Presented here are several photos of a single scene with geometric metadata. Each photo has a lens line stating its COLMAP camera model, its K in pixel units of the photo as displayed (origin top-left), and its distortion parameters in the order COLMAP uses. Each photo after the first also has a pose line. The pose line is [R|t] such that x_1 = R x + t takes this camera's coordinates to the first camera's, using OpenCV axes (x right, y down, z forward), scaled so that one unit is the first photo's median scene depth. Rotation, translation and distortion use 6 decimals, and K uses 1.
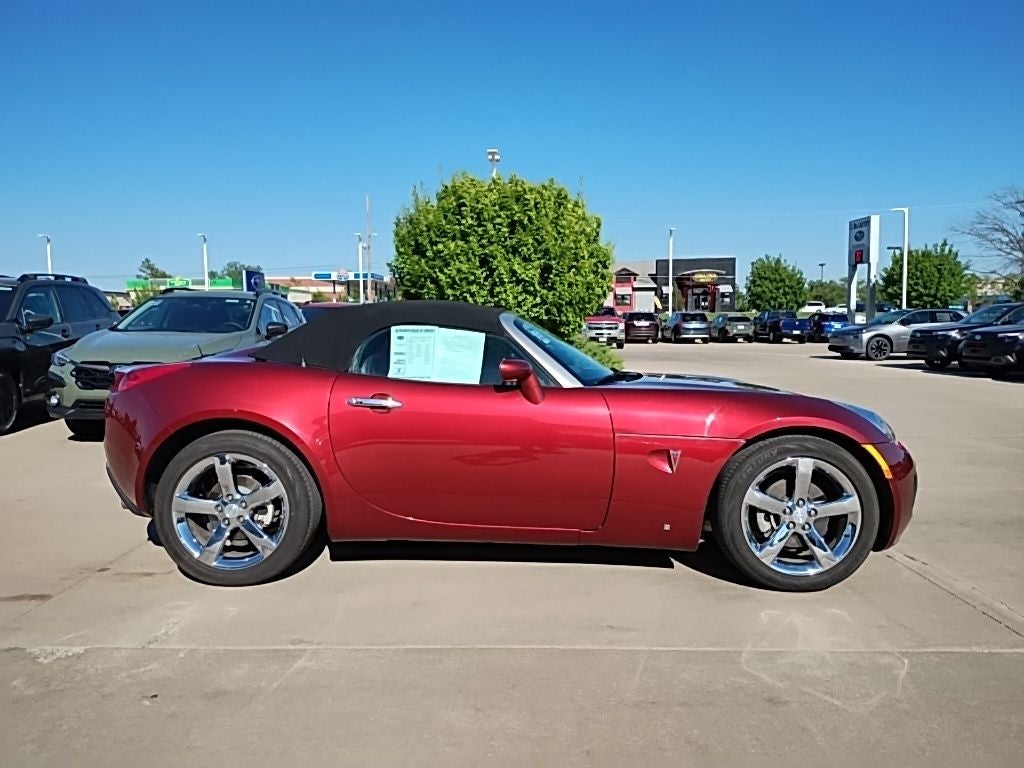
lens RADIAL K [[760.9, 0, 512.0], [0, 760.9, 384.0], [0, 0, 1]] dist [0.040588, -0.050690]
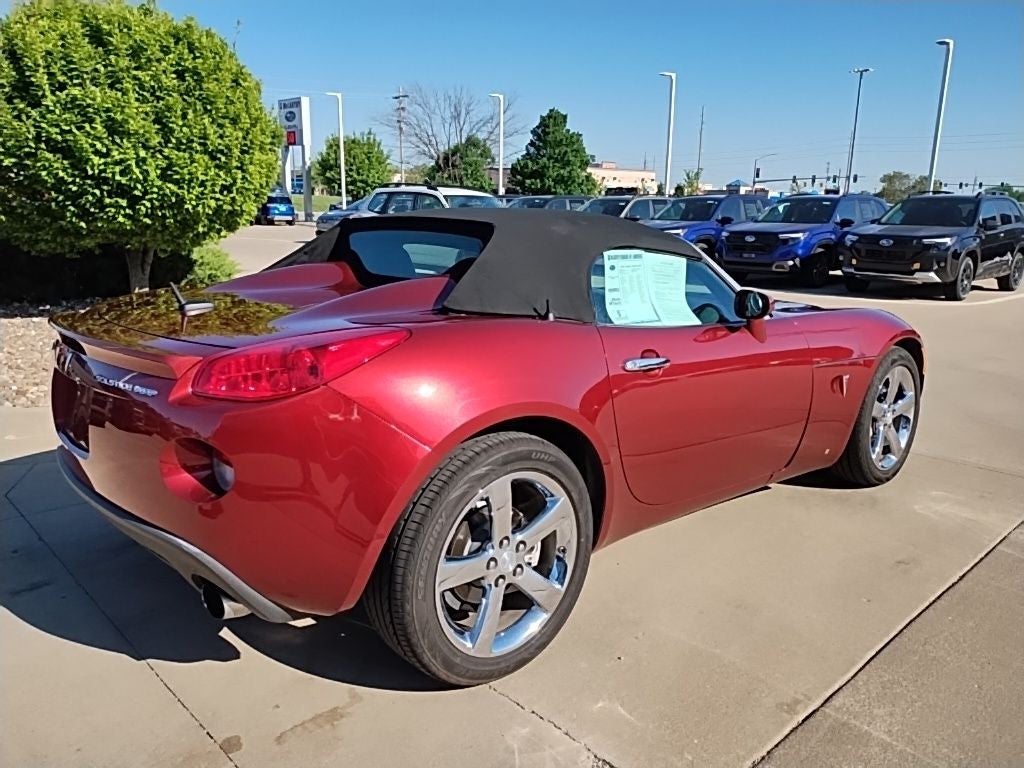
lens RADIAL K [[760.9, 0, 512.0], [0, 760.9, 384.0], [0, 0, 1]] dist [0.040588, -0.050690]
pose [[0.727340, -0.136998, 0.672464, -0.131393], [0.031439, 0.985495, 0.166765, -0.013842], [-0.685556, -0.100154, 0.721098, 0.097953]]
